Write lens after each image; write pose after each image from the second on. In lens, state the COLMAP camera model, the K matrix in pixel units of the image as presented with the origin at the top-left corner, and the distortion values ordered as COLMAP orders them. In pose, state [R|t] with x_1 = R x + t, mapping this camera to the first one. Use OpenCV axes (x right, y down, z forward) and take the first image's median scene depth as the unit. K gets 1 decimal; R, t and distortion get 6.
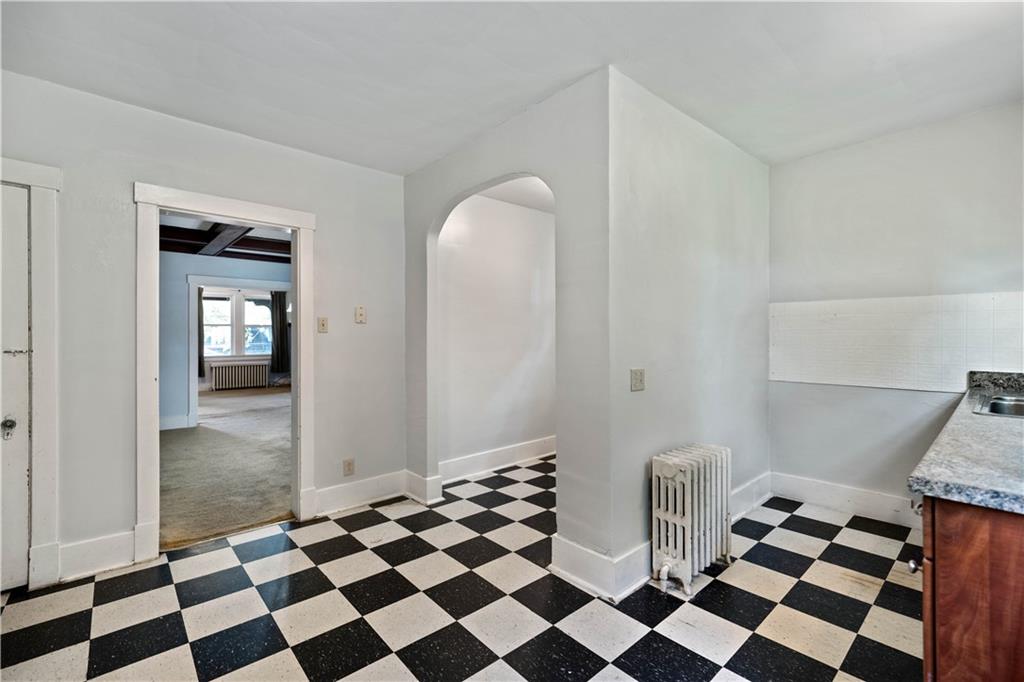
lens RADIAL K [[454.5, 0, 512.2], [0, 454.5, 336.5], [0, 0, 1]] dist [-0.006281, 0.000305]
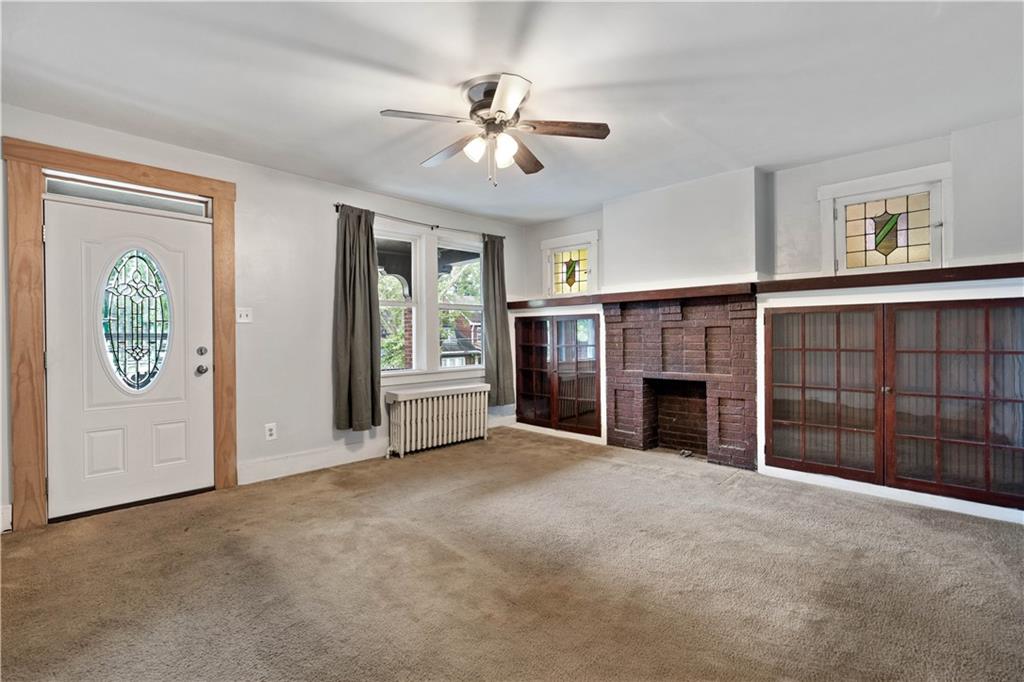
lens RADIAL K [[468.2, 0, 508.6], [0, 468.2, 339.0], [0, 0, 1]] dist [-0.004196, -0.000060]
pose [[0.998087, -0.005956, 0.061545, -0.545787], [0.005668, 0.999972, 0.004853, 0.007507], [-0.061572, -0.004495, 0.998093, 0.521196]]
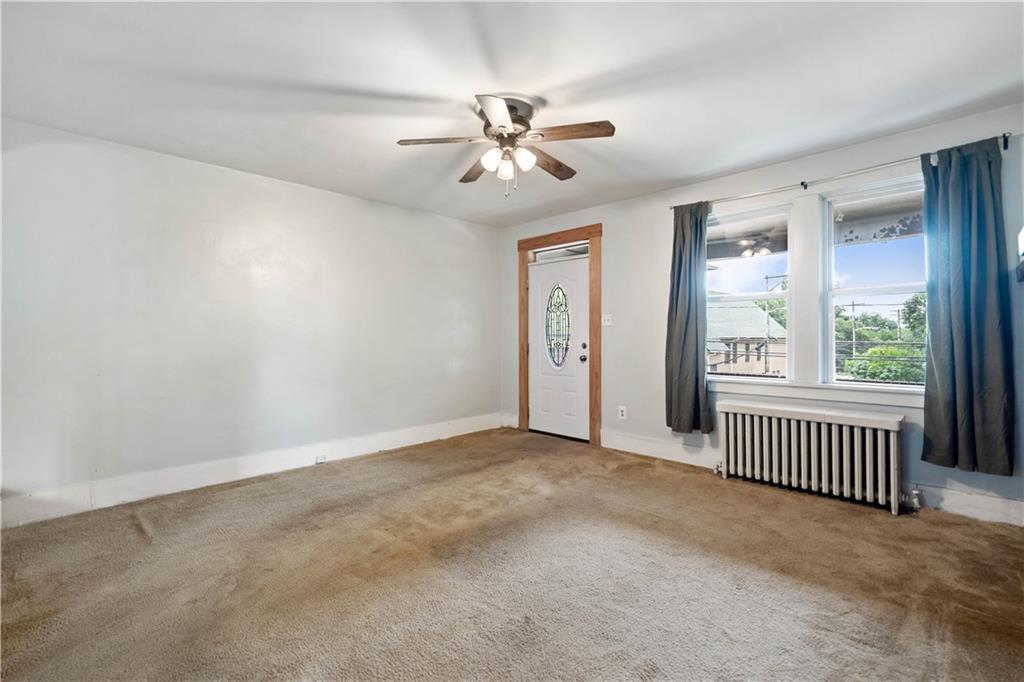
lens RADIAL K [[454.5, 0, 512.2], [0, 454.5, 336.5], [0, 0, 1]] dist [-0.006281, 0.000305]
pose [[0.054513, 0.001277, -0.998512, -0.283568], [0.004472, 0.999989, 0.001523, 0.005433], [0.998503, -0.004548, 0.054506, 0.757292]]
